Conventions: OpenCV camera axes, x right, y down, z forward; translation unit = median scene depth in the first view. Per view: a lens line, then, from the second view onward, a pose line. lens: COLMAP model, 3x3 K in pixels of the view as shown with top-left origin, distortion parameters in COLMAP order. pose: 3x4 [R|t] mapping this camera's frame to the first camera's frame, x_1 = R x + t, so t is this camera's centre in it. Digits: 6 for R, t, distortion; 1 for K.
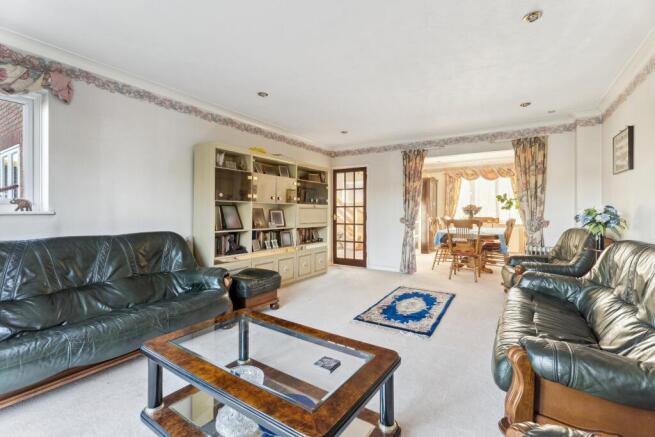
lens RADIAL K [[298.2, 0, 329.4], [0, 298.2, 212.8], [0, 0, 1]] dist [0.003819, 0.000297]
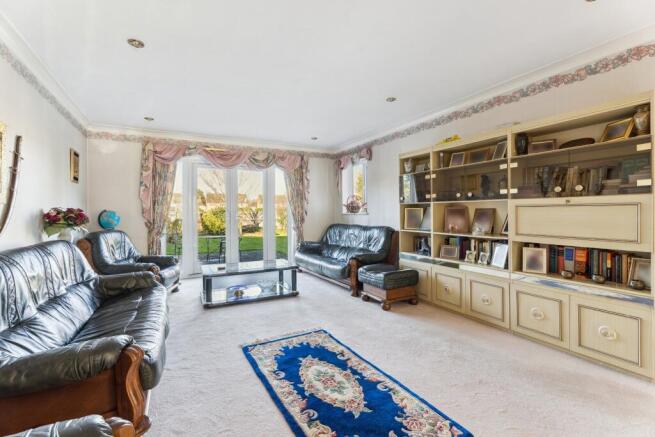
lens RADIAL K [[298.2, 0, 327.8], [0, 298.2, 215.4], [0, 0, 1]] dist [0.003819, 0.000297]
pose [[-0.497465, 0.014967, -0.867355, 0.753164], [0.005113, 0.999884, 0.014321, -0.011848], [0.867469, 0.002689, -0.497484, 1.266703]]
